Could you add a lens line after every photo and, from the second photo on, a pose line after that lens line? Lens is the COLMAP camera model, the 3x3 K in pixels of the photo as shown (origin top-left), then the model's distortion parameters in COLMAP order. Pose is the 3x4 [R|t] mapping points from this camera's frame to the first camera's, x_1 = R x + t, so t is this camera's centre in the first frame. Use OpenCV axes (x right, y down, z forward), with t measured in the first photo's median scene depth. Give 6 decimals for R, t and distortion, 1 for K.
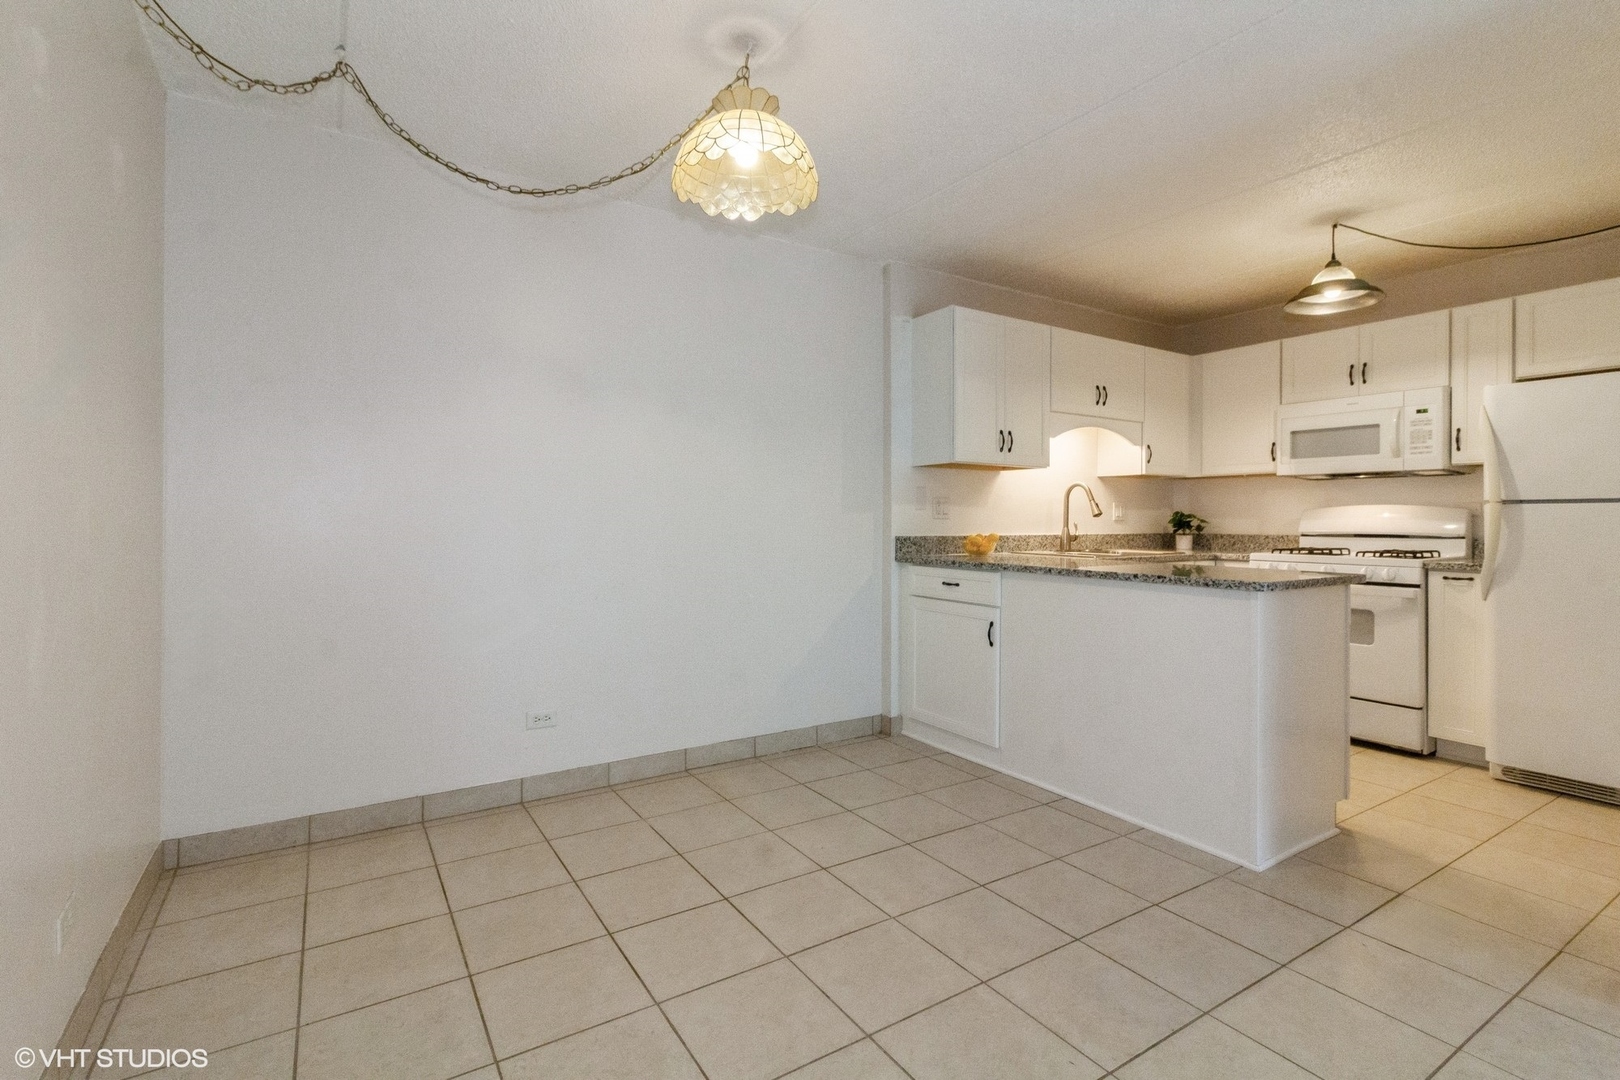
lens RADIAL K [[757.1, 0, 814.1], [0, 757.1, 521.3], [0, 0, 1]] dist [0.001642, 0.000223]
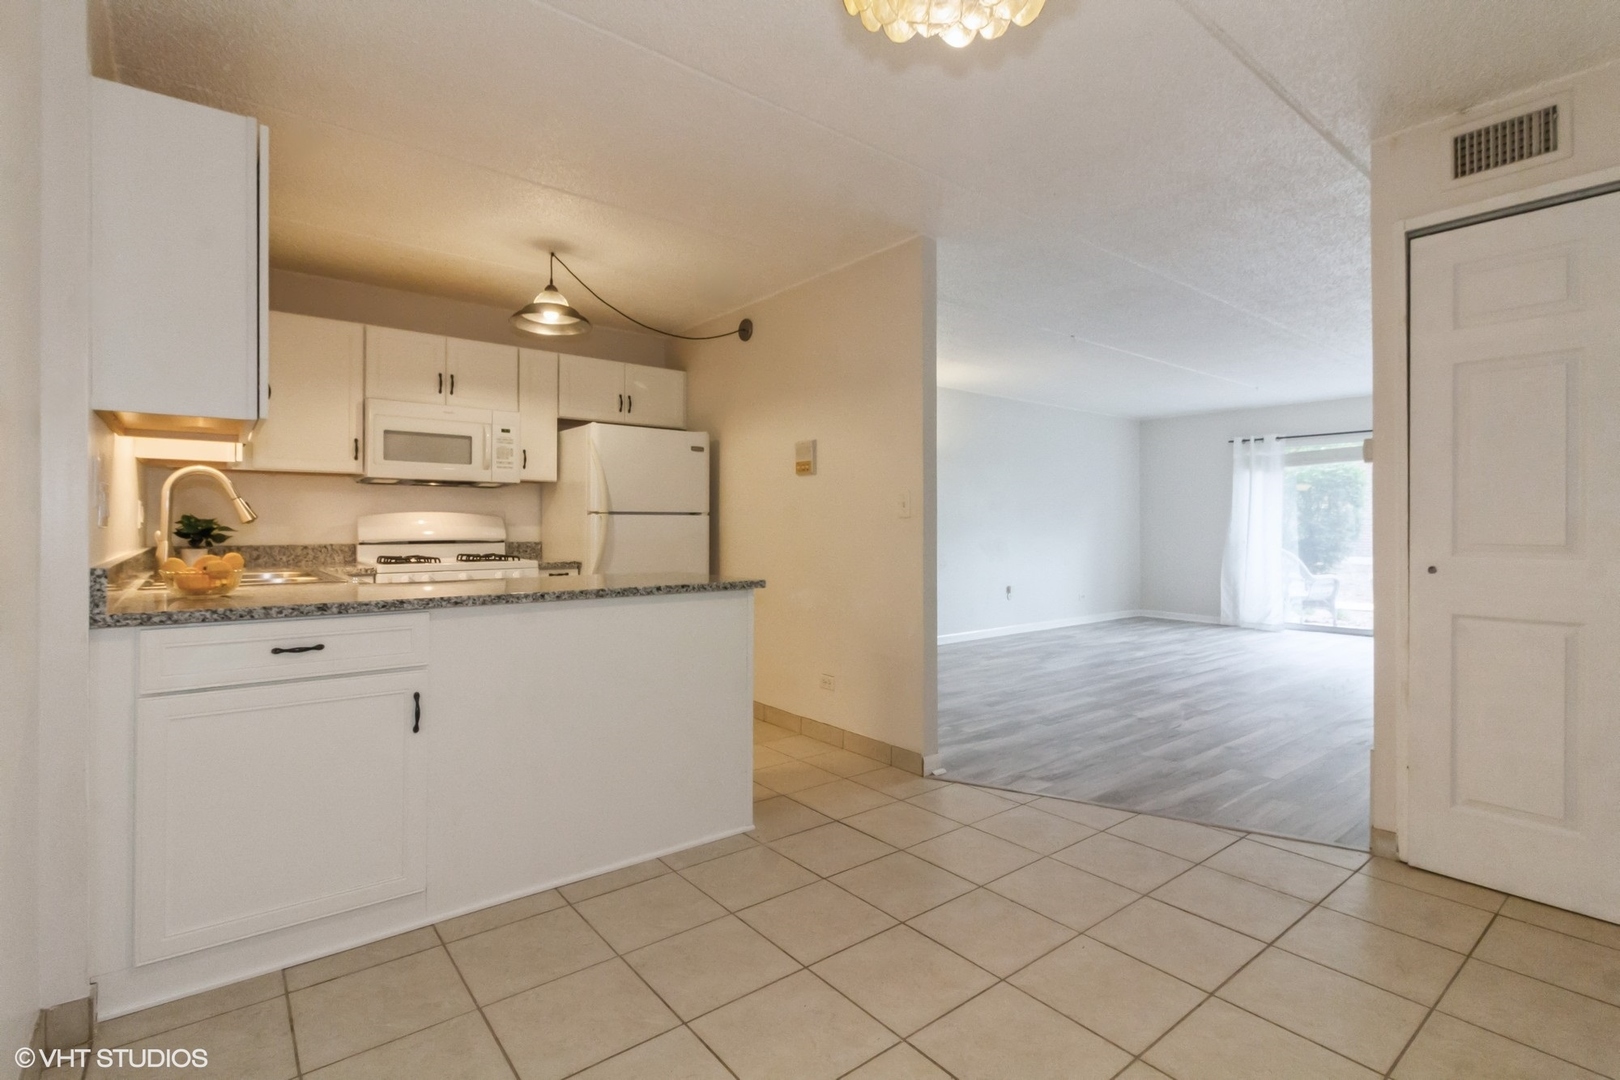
lens RADIAL K [[757.1, 0, 814.1], [0, 757.1, 521.3], [0, 0, 1]] dist [0.001642, 0.000223]
pose [[-0.103646, 0.003257, 0.994609, -0.354502], [0.003198, 0.999991, -0.002941, -0.004615], [-0.994609, 0.002876, -0.103656, 0.623932]]
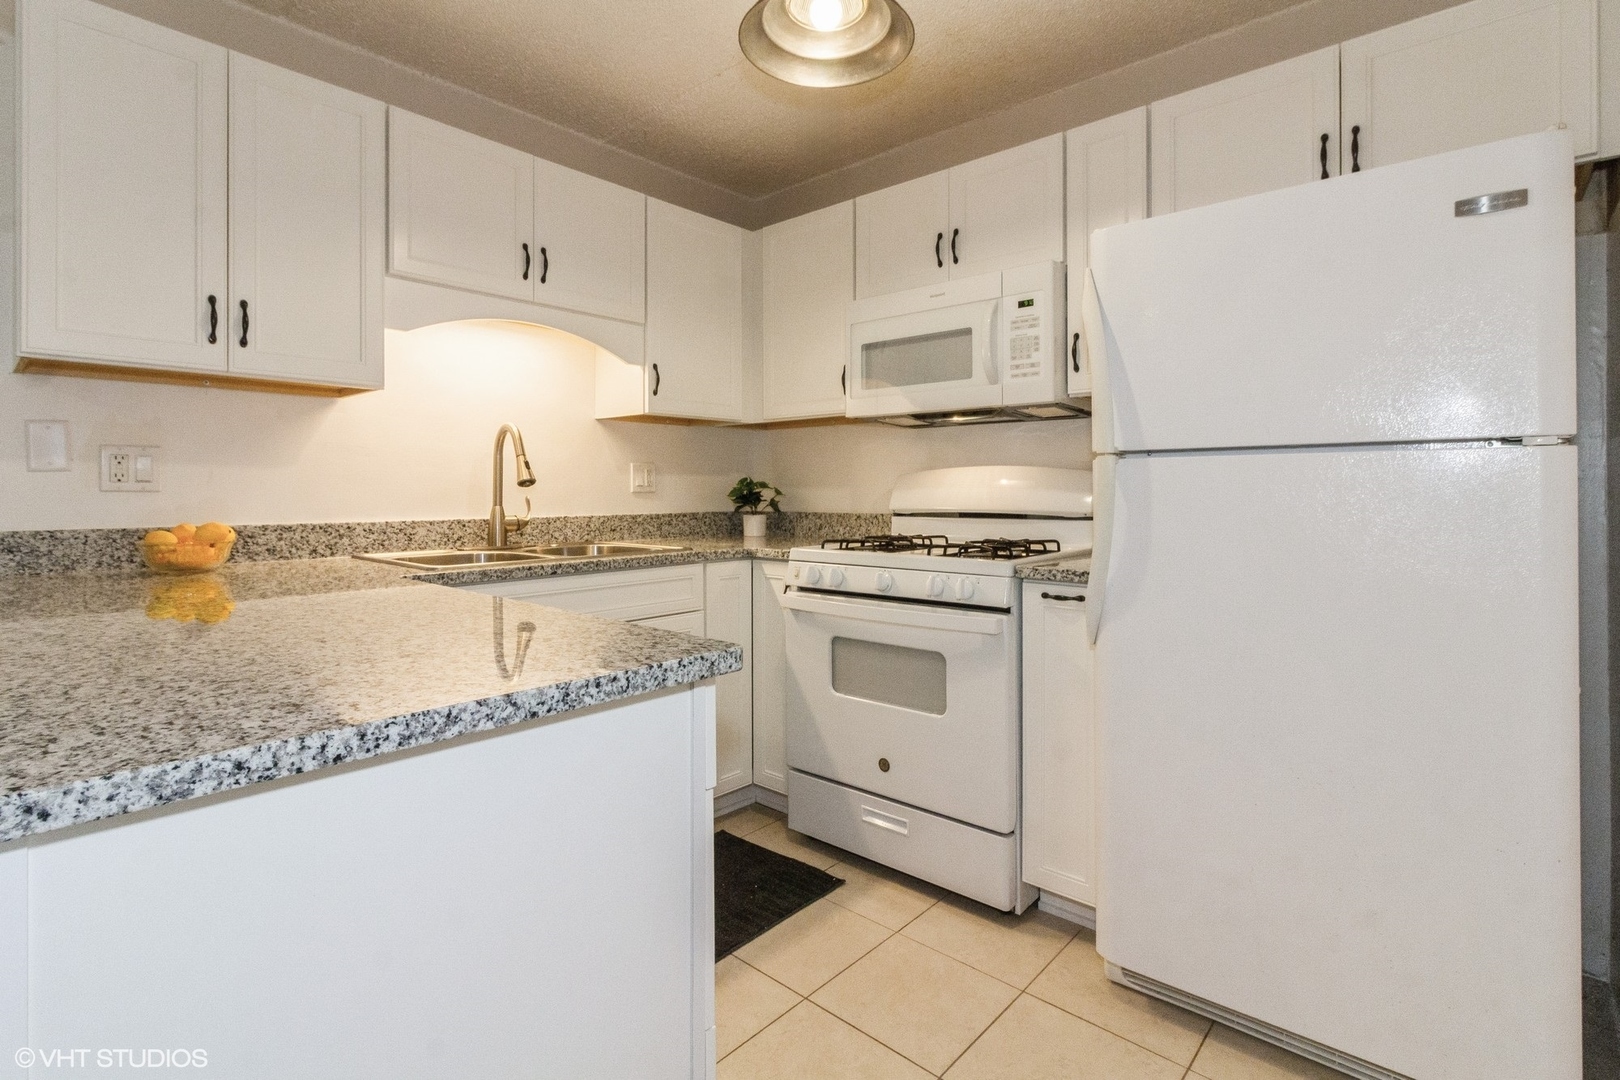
lens RADIAL K [[765.5, 0, 827.2], [0, 765.5, 490.7], [0, 0, 1]] dist [0.000616, -0.012369]
pose [[0.960830, -0.004625, 0.277099, 0.464593], [0.005422, 0.999983, -0.002110, -0.000414], [-0.277085, 0.003529, 0.960839, 0.450083]]
